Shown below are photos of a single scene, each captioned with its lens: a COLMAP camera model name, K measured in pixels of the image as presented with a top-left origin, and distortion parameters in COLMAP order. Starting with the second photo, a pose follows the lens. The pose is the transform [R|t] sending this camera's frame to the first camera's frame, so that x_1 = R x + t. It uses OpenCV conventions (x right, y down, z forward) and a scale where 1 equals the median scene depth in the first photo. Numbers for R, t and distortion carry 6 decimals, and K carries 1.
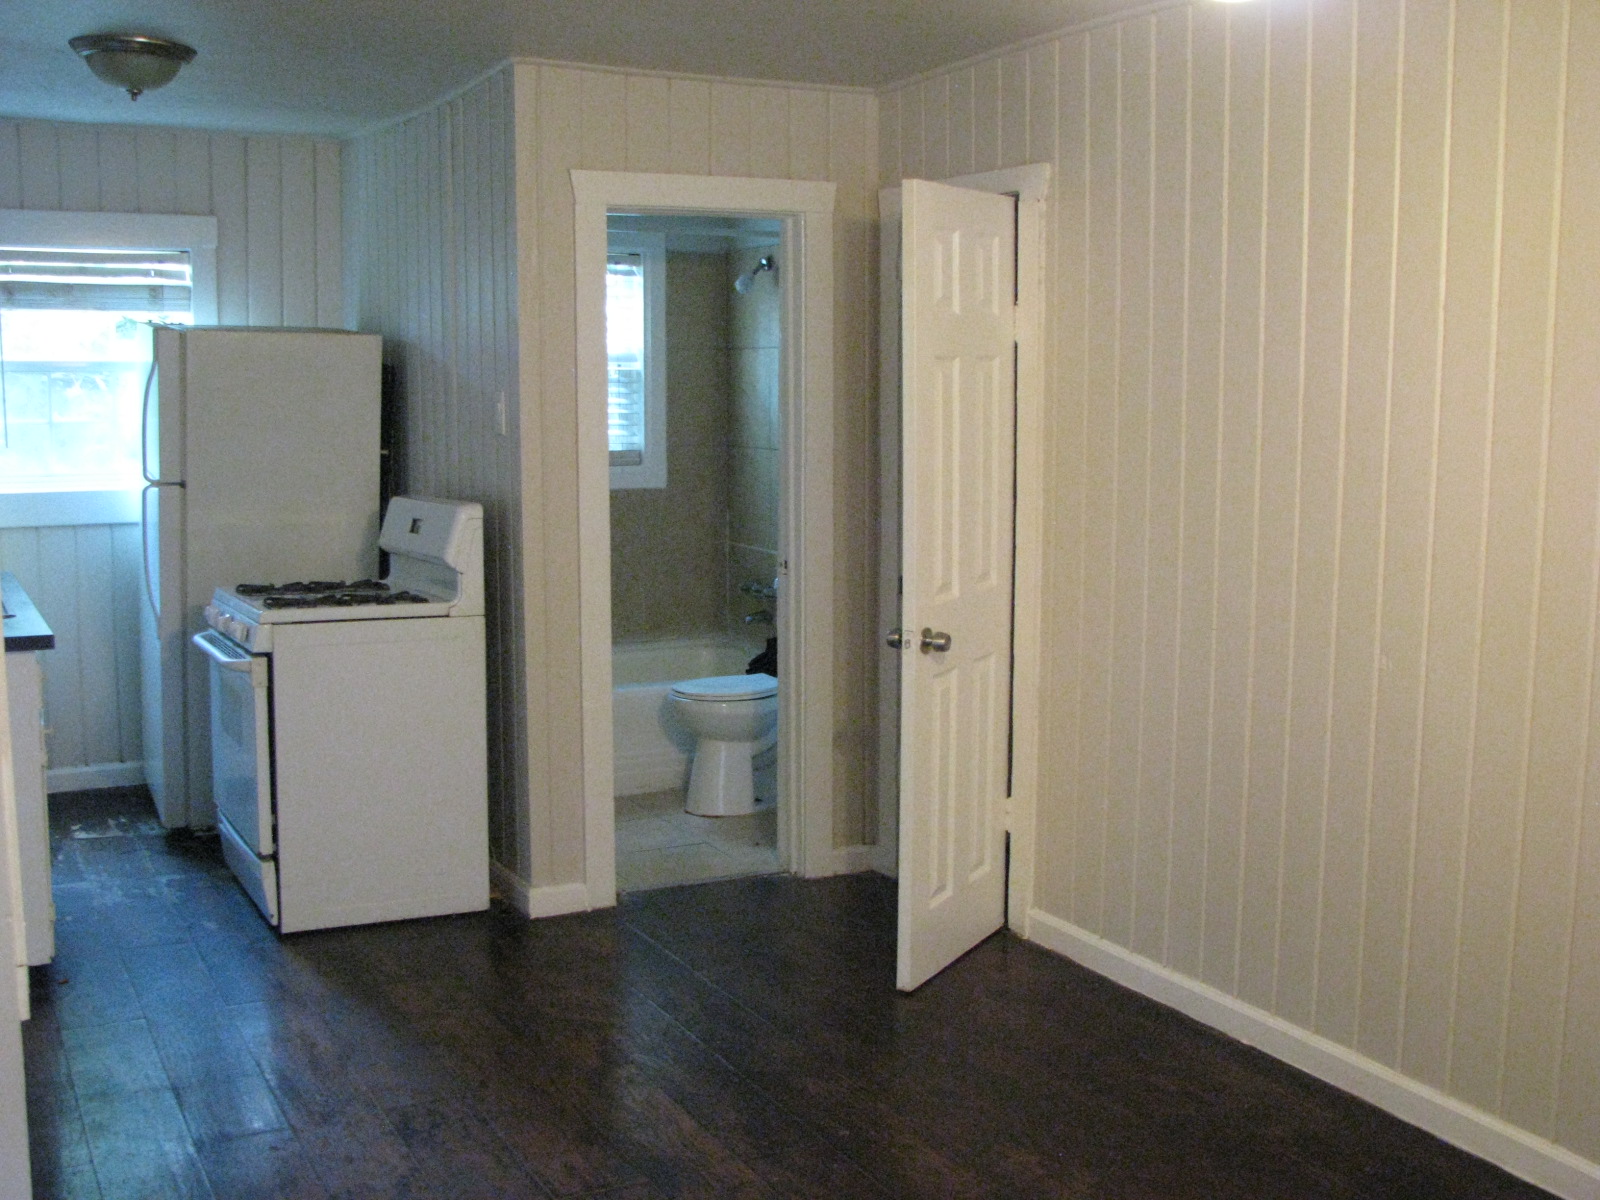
lens RADIAL K [[1763.7, 0, 800.0], [0, 1763.7, 600.0], [0, 0, 1]] dist [-0.131692, -0.011894]
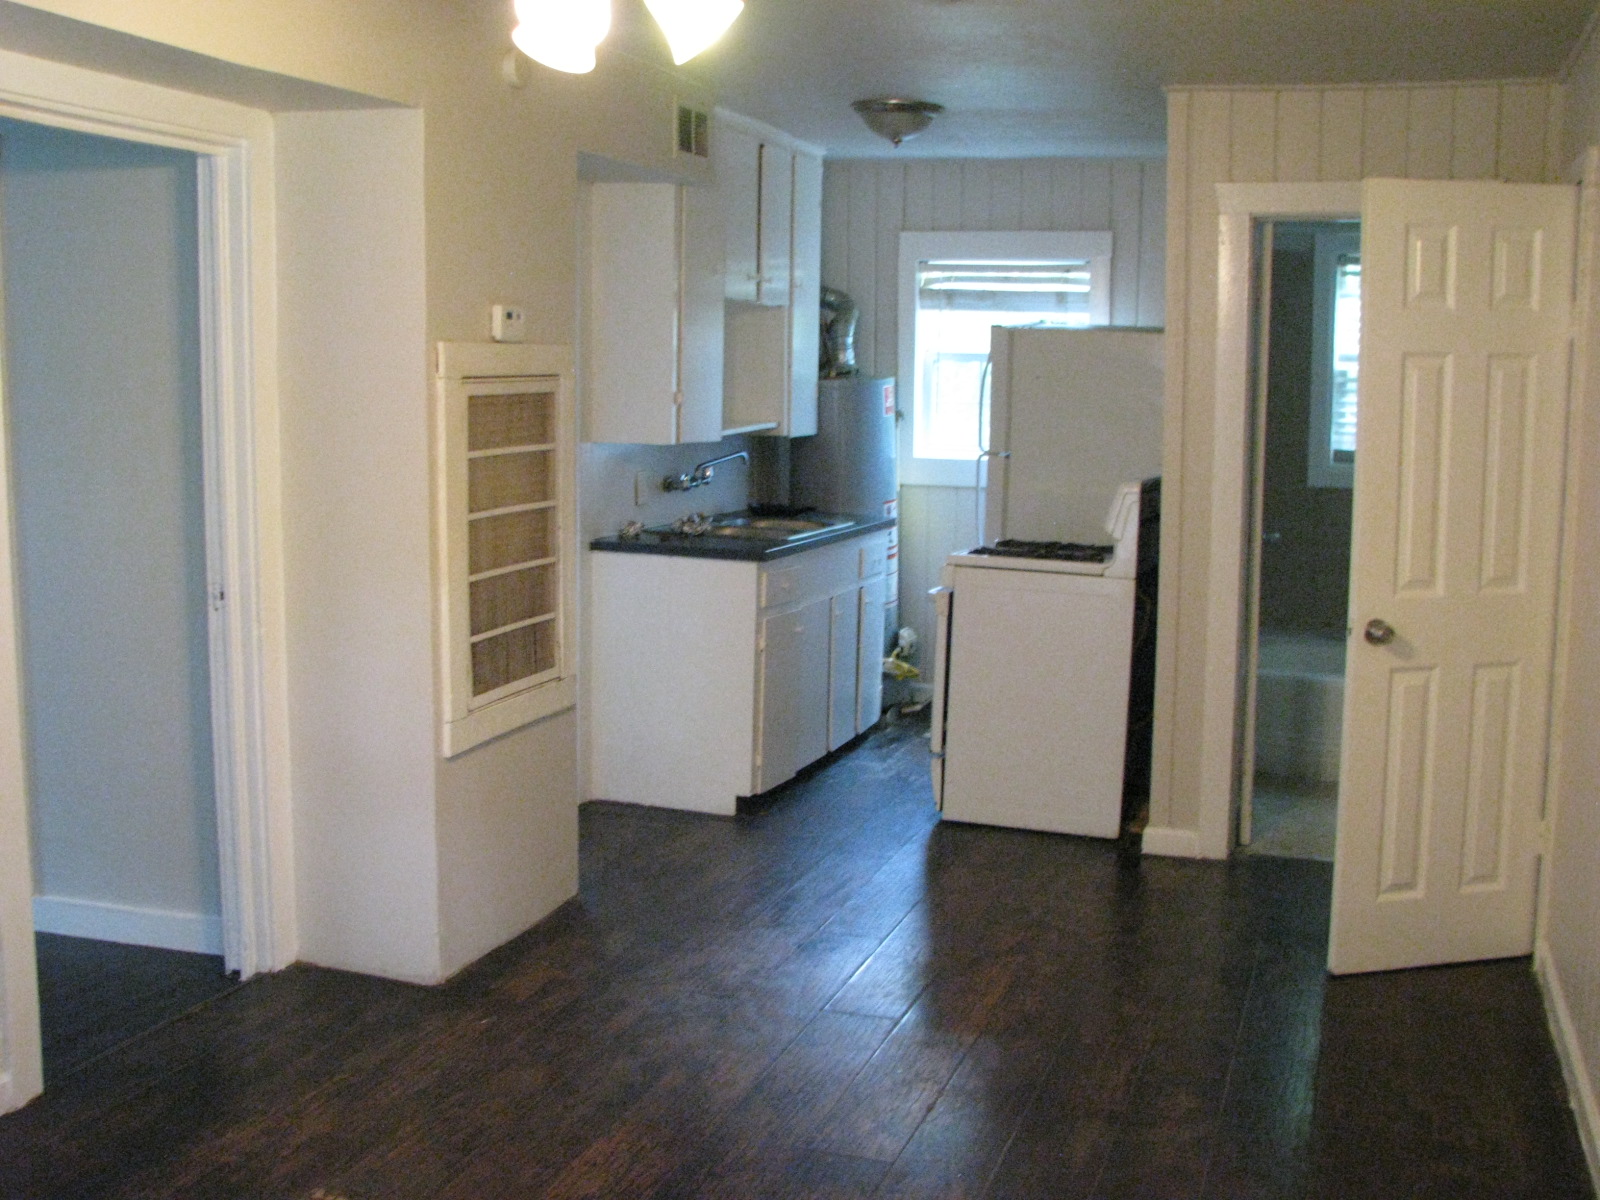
lens RADIAL K [[1763.7, 0, 800.0], [0, 1763.7, 600.0], [0, 0, 1]] dist [-0.131692, -0.011894]
pose [[0.681763, 0.101080, -0.724557, 0.496197], [-0.106766, 0.993552, 0.038146, 0.001998], [0.723741, 0.051352, 0.688159, 0.065114]]
